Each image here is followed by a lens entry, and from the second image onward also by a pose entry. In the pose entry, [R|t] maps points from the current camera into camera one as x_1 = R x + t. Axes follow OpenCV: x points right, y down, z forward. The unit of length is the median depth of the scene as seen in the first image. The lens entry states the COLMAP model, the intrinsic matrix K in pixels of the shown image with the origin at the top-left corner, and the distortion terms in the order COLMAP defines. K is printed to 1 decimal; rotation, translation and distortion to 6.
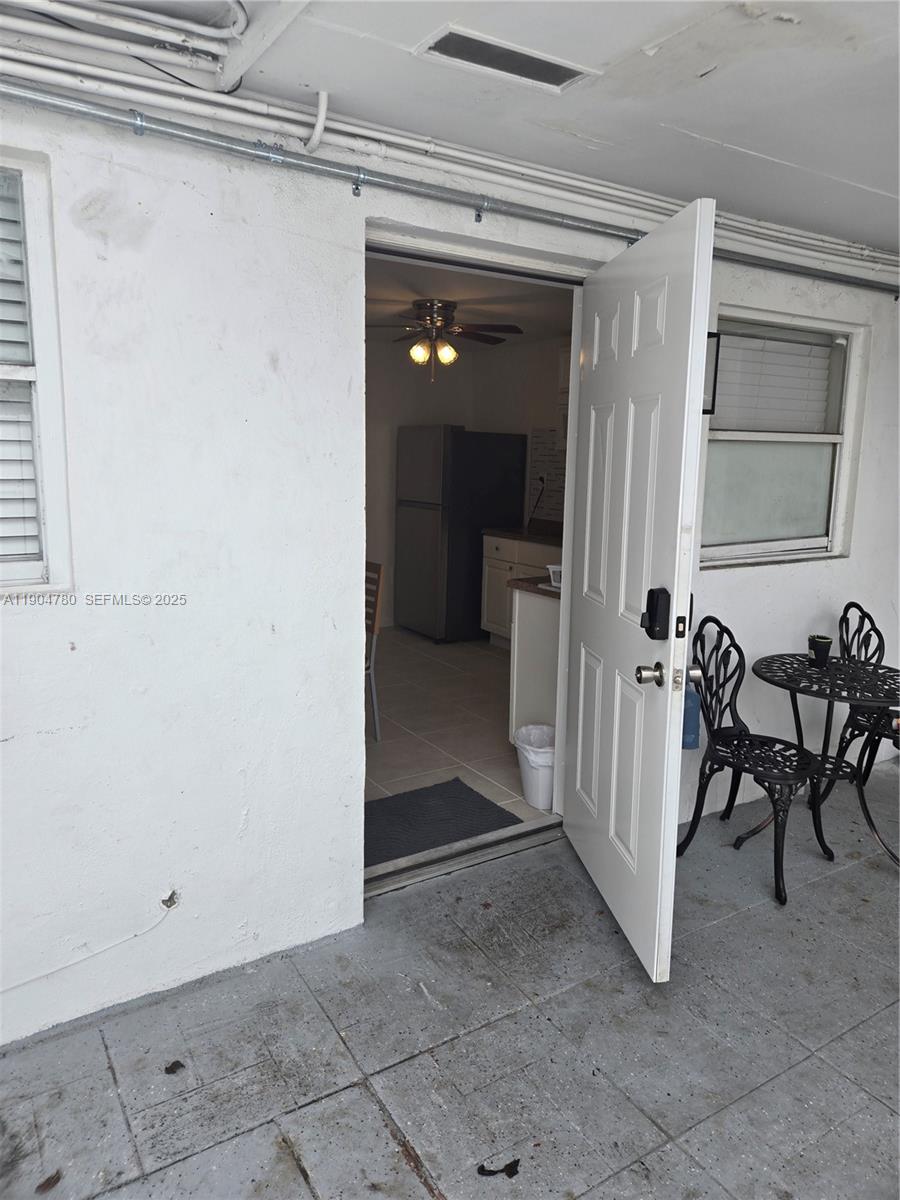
lens RADIAL K [[812.6, 0, 460.4], [0, 812.6, 579.5], [0, 0, 1]] dist [0.061267, -0.058156]
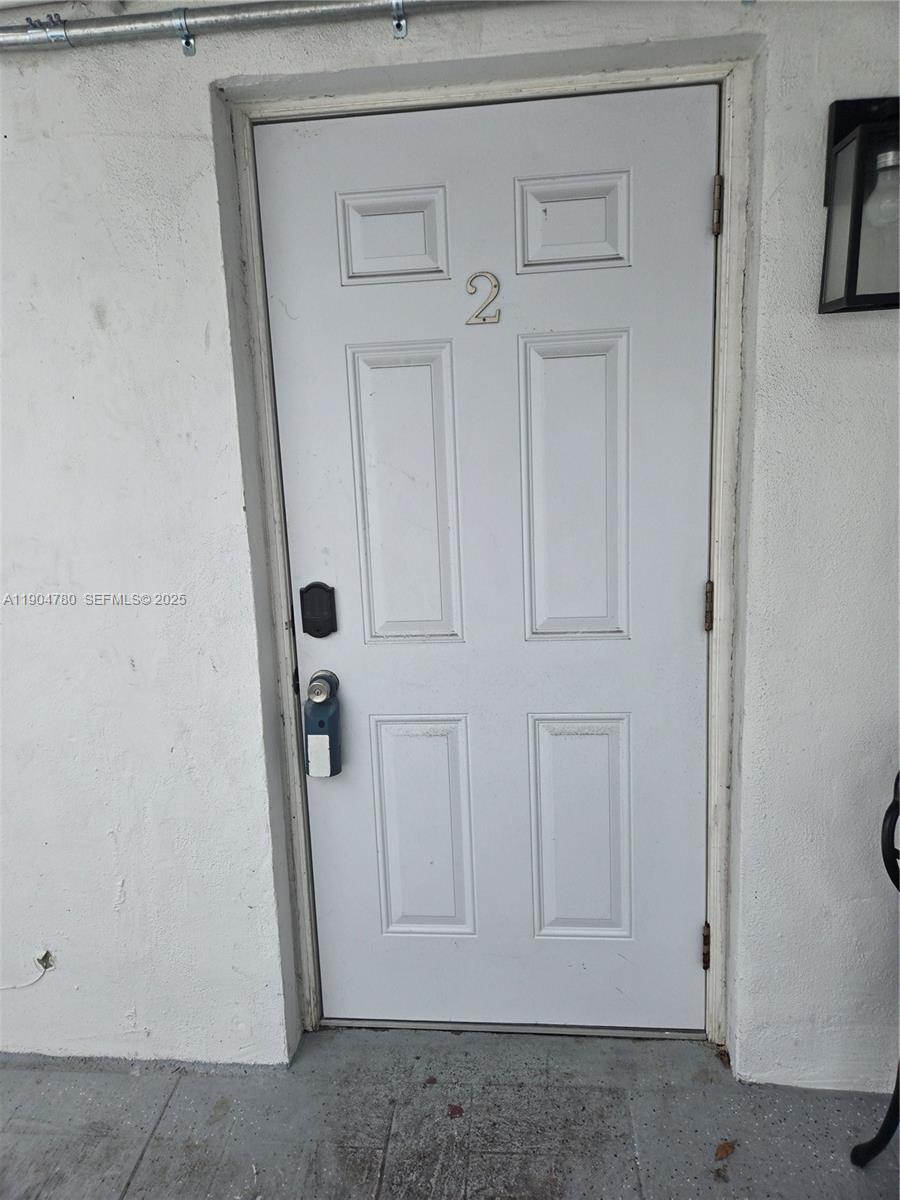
lens RADIAL K [[812.6, 0, 434.9], [0, 812.6, 581.8], [0, 0, 1]] dist [0.061267, -0.058156]
pose [[0.783171, 0.061074, -0.618800, 0.440913], [-0.039146, 0.998033, 0.048959, -0.062455], [0.620573, -0.014120, 0.784021, 0.523500]]
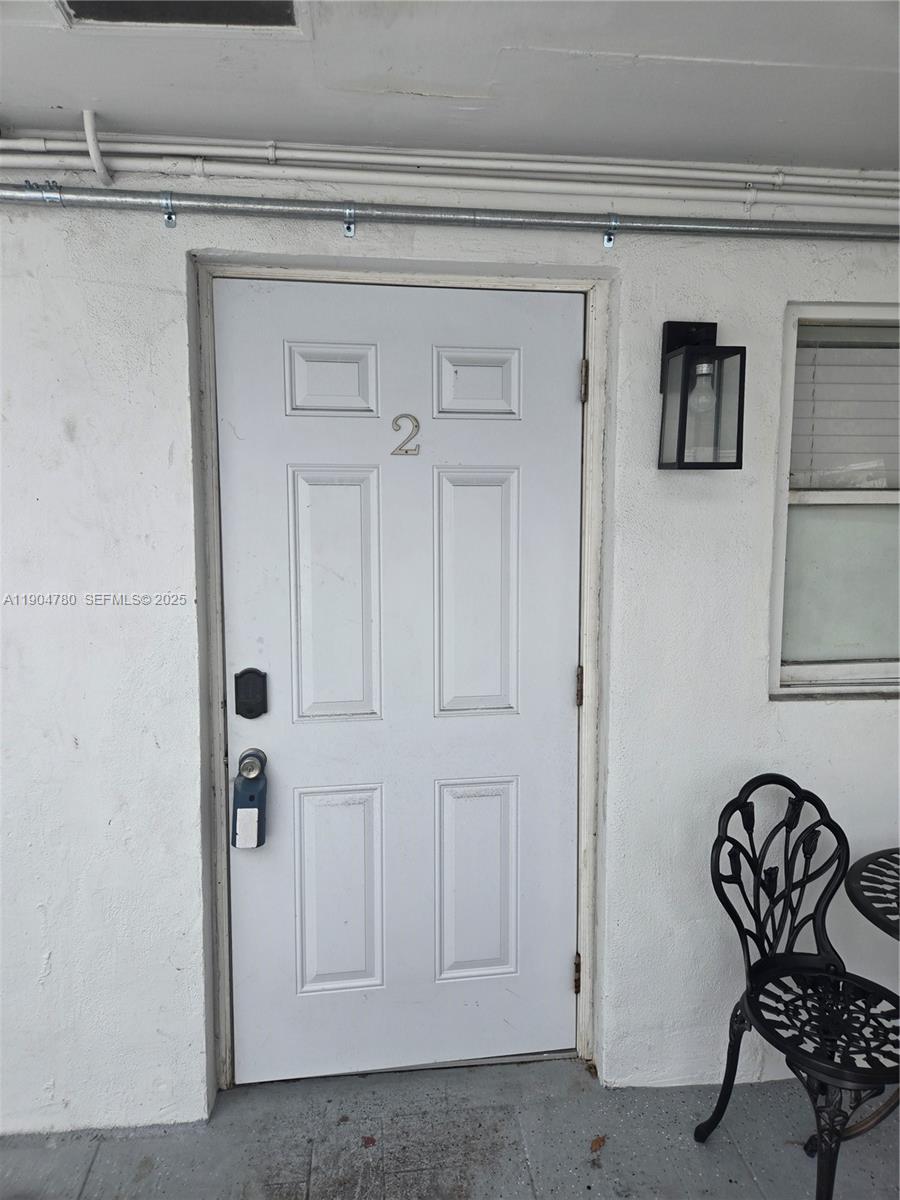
lens RADIAL K [[812.6, 0, 461.0], [0, 812.6, 587.6], [0, 0, 1]] dist [0.061267, -0.058156]
pose [[0.897226, 0.026218, -0.440792, 0.460490], [-0.053404, 0.997351, -0.049381, -0.072302], [0.438330, 0.067846, 0.896250, 0.370771]]
